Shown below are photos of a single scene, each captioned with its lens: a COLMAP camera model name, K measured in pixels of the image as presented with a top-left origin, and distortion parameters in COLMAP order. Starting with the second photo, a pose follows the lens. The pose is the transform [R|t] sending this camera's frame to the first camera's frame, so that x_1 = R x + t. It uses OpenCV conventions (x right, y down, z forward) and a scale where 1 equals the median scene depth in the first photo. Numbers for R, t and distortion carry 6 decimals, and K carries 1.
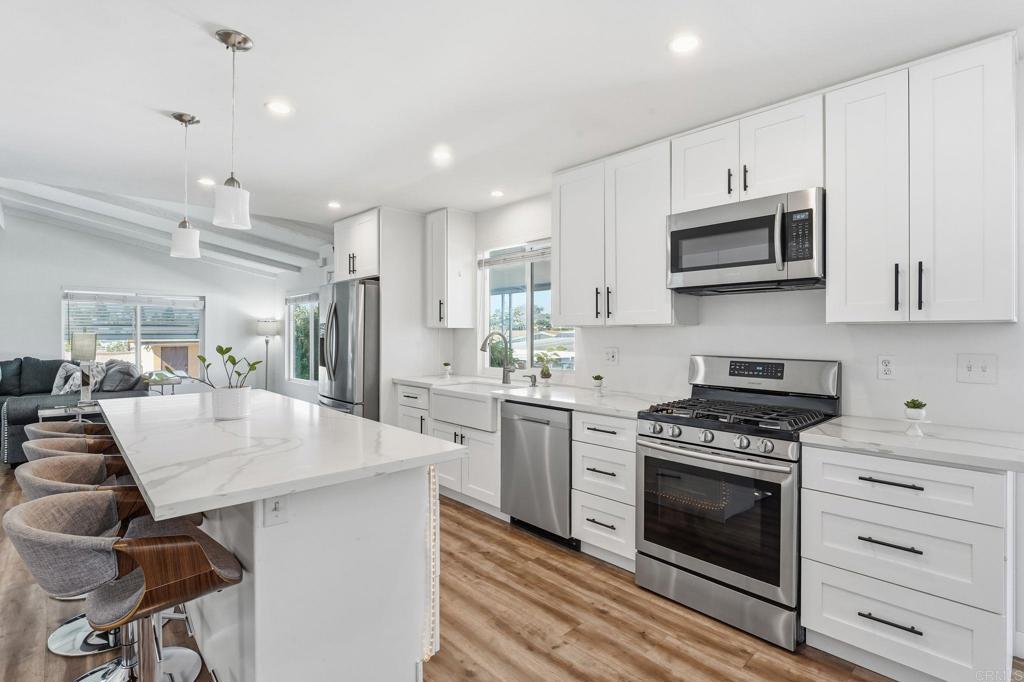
lens RADIAL K [[488.6, 0, 506.0], [0, 488.6, 341.3], [0, 0, 1]] dist [-0.010915, -0.001172]
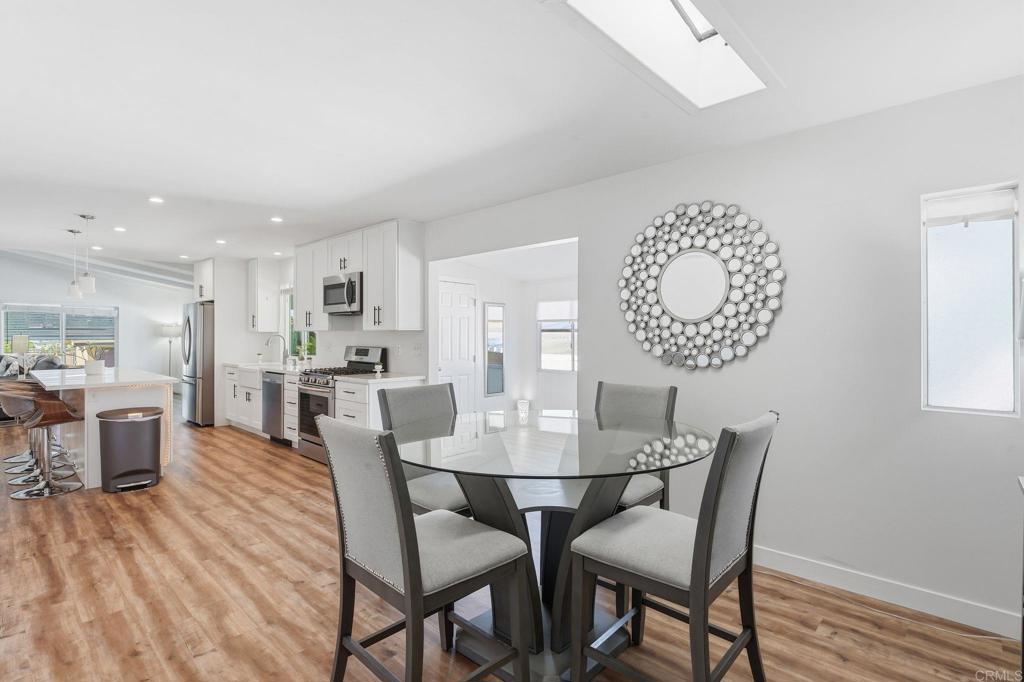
lens RADIAL K [[488.6, 0, 506.1], [0, 488.6, 343.6], [0, 0, 1]] dist [-0.010915, -0.001172]
pose [[0.997138, -0.002602, 0.075556, 0.764100], [0.002497, 0.999996, 0.001473, 0.015160], [-0.075560, -0.001280, 0.997140, -0.894612]]
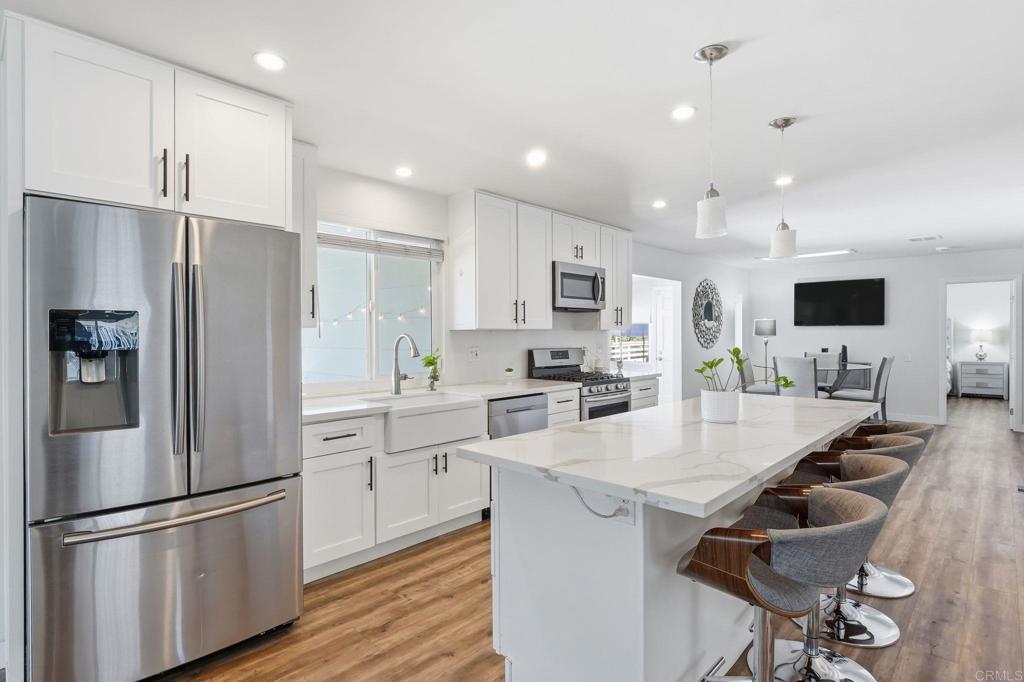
lens RADIAL K [[528.7, 0, 508.6], [0, 528.7, 338.6], [0, 0, 1]] dist [-0.007936, -0.002387]
pose [[-0.074338, -0.004940, 0.997221, -1.120867], [0.022987, 0.999714, 0.006666, -0.015653], [-0.996968, 0.023419, -0.074203, 1.040950]]
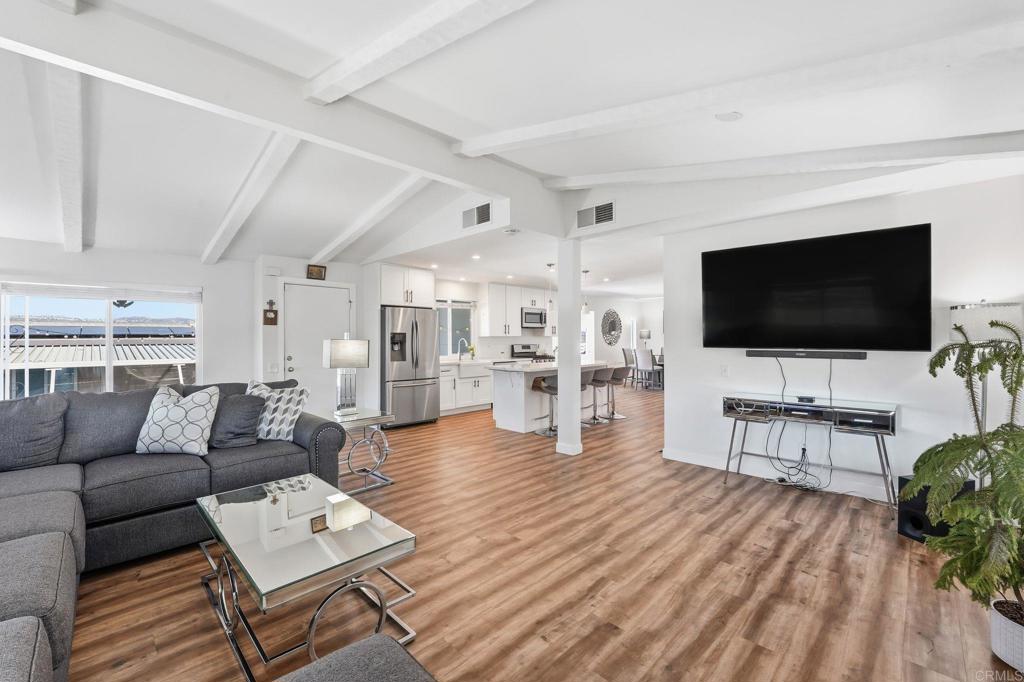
lens RADIAL K [[434.8, 0, 509.4], [0, 434.8, 340.0], [0, 0, 1]] dist [-0.017804, 0.000361]
pose [[-0.056511, -0.001498, 0.998401, -2.472633], [0.022445, 0.999744, 0.002770, -0.013906], [-0.998150, 0.022565, -0.056463, 1.050830]]
